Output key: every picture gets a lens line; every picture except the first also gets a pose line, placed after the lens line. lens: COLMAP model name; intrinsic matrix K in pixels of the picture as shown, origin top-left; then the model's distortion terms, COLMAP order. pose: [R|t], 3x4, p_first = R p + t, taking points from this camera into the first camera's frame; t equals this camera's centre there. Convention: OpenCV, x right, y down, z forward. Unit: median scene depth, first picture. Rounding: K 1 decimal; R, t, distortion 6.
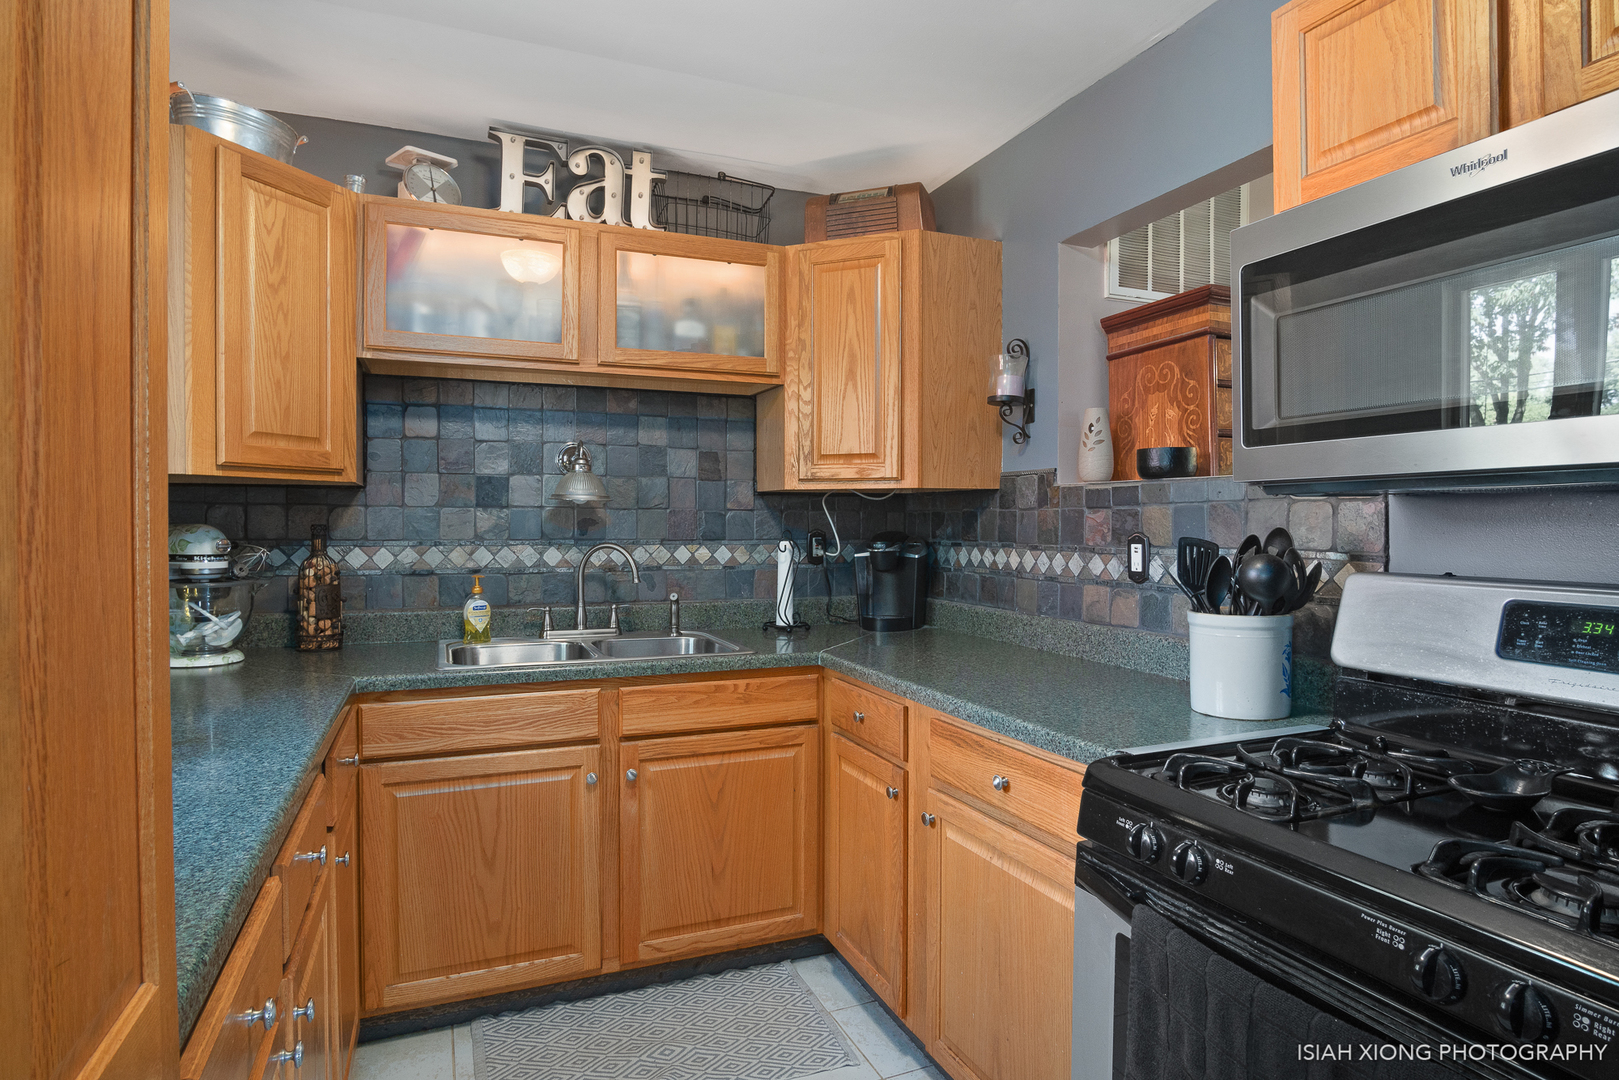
lens RADIAL K [[900.4, 0, 809.5], [0, 900.4, 540.0], [0, 0, 1]] dist [-0.000358, 0.000362]
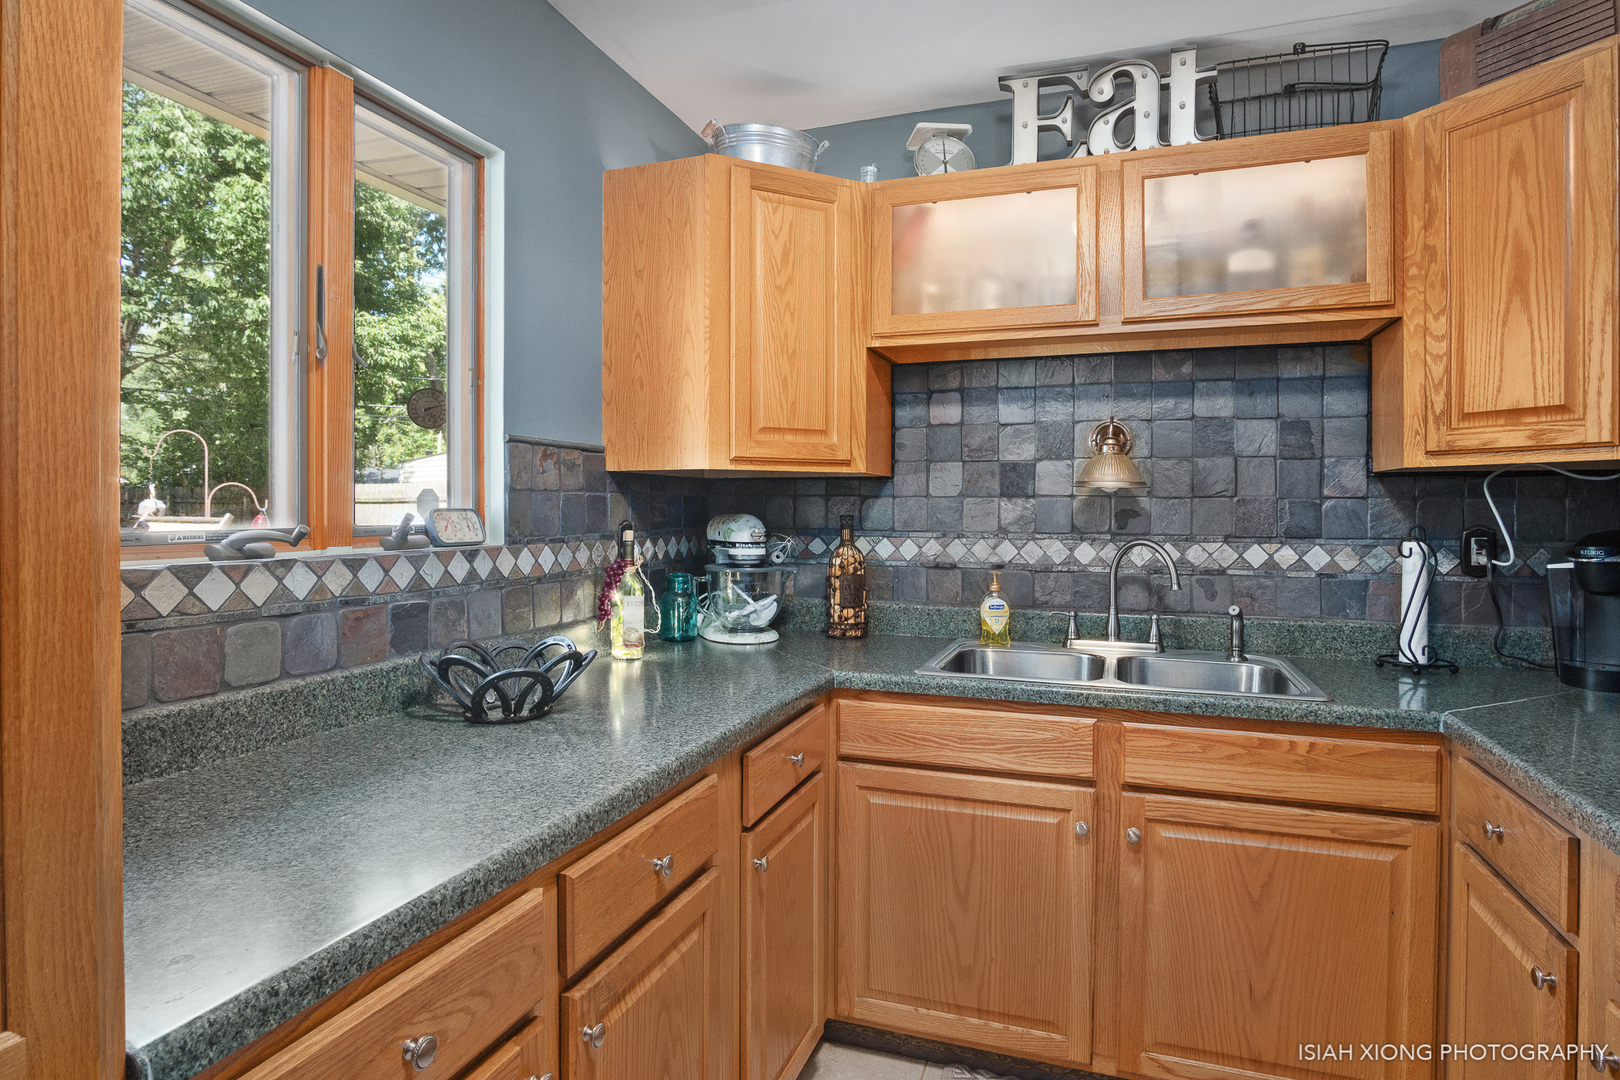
lens RADIAL K [[889.2, 0, 806.7], [0, 889.2, 516.7], [0, 0, 1]] dist [-0.021999, 0.007718]
pose [[0.738979, 0.005963, -0.673702, 0.100468], [-0.016073, 0.999832, -0.008780, -0.005533], [0.673537, 0.017316, 0.738951, 0.211620]]
